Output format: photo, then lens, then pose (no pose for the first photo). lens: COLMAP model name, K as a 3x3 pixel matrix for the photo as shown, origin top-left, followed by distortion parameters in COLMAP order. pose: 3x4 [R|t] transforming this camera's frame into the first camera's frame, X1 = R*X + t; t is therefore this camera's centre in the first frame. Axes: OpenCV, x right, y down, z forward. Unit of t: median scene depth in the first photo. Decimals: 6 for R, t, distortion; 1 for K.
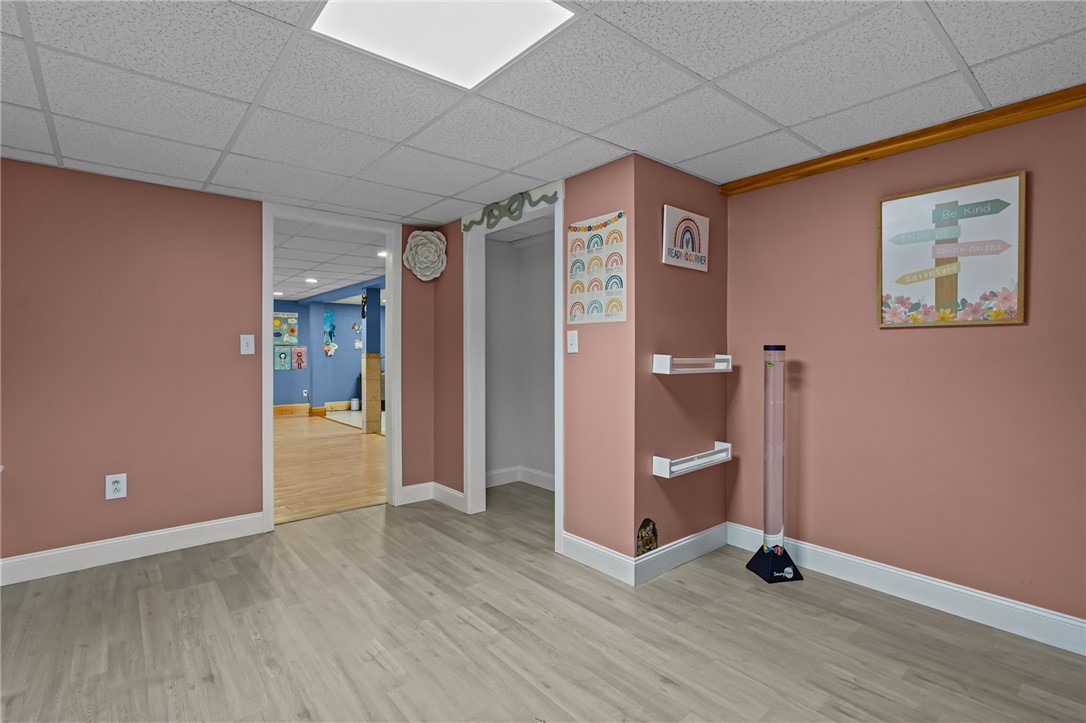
lens RADIAL K [[524.5, 0, 543.4], [0, 524.5, 354.2], [0, 0, 1]] dist [0.004817, 0.001830]
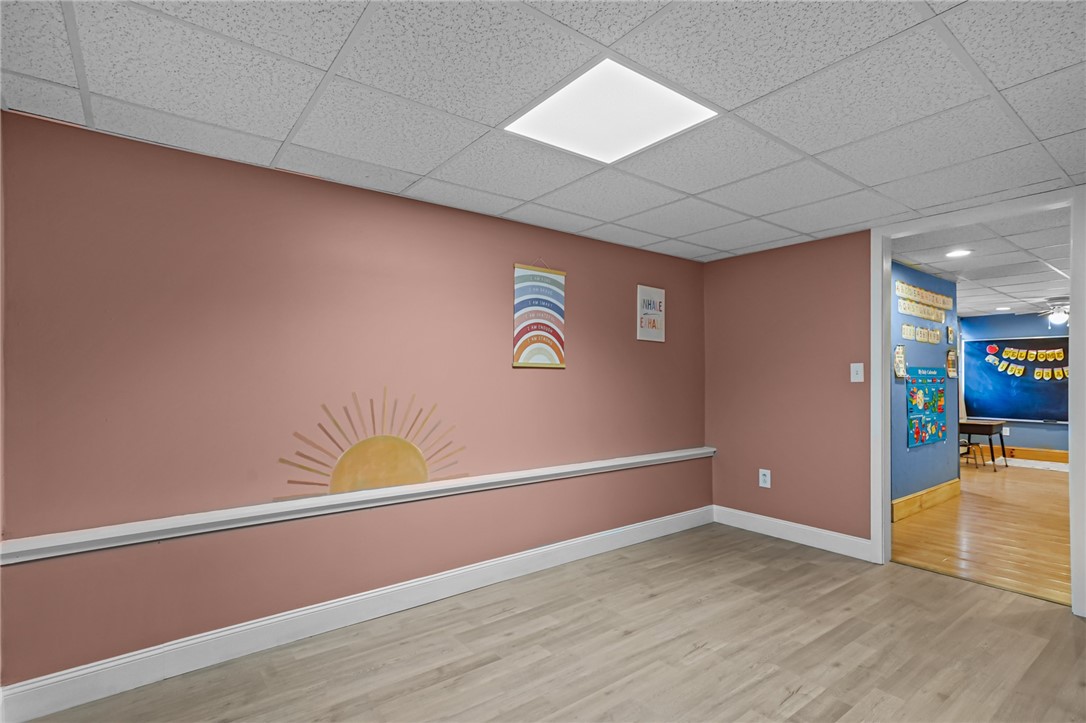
lens RADIAL K [[524.5, 0, 534.5], [0, 524.5, 379.1], [0, 0, 1]] dist [0.004817, 0.001830]
pose [[-0.051214, 0.003860, -0.998680, 0.618693], [-0.012022, 0.999918, 0.004481, -0.003693], [0.998615, 0.012235, -0.051163, 0.516324]]
